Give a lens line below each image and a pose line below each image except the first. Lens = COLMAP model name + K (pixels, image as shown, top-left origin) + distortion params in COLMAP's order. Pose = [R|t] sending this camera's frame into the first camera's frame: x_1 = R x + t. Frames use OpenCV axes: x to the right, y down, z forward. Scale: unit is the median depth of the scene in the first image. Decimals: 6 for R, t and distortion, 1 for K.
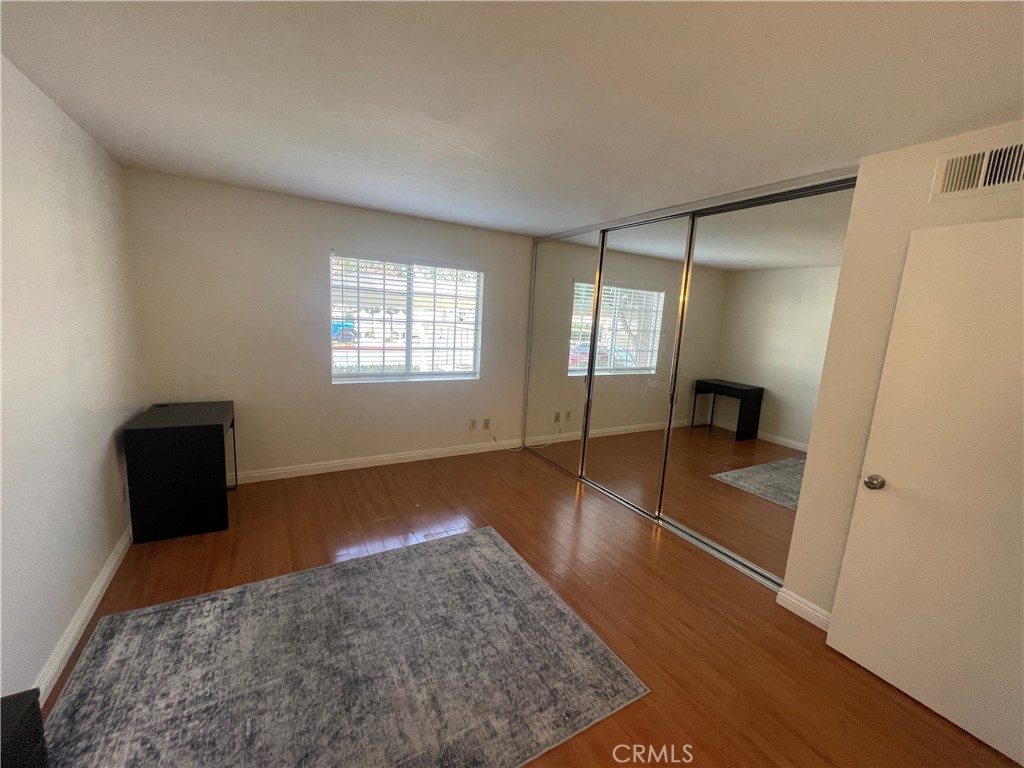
lens RADIAL K [[413.6, 0, 512.2], [0, 413.6, 381.4], [0, 0, 1]] dist [-0.003047, -0.000228]
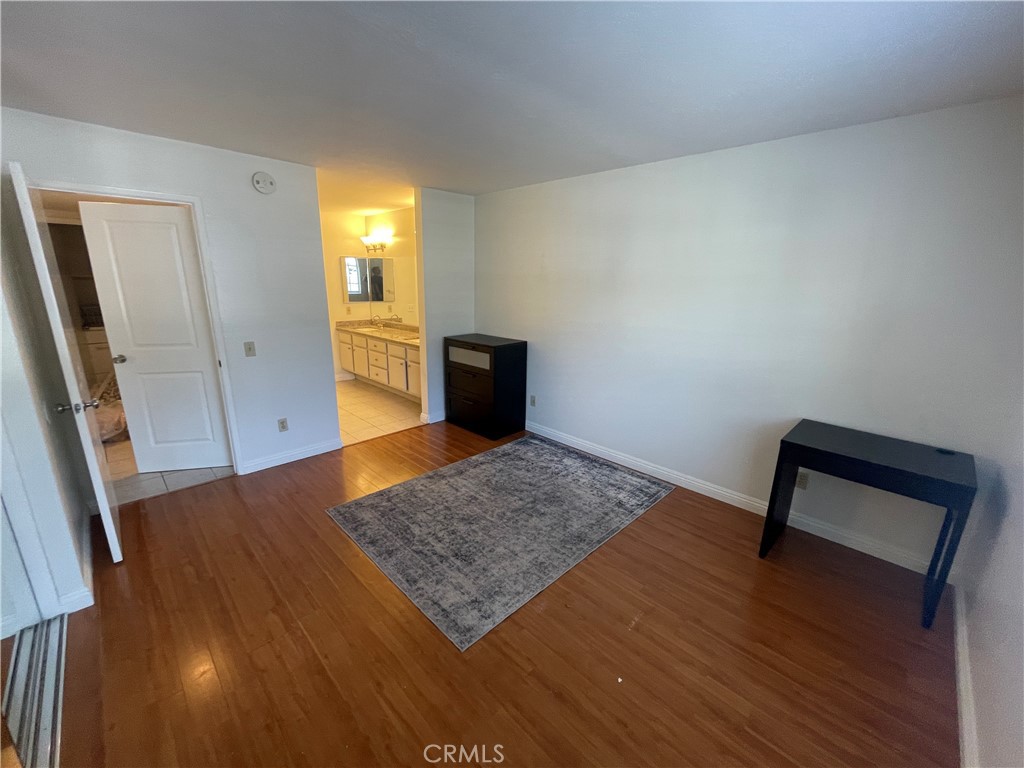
lens RADIAL K [[413.6, 0, 511.9], [0, 413.6, 384.2], [0, 0, 1]] dist [-0.003047, -0.000228]
pose [[-0.964576, -0.007271, -0.263706, 0.051068], [-0.112006, 0.916335, 0.384428, -0.322120], [0.238848, 0.400347, -0.884689, 1.967266]]
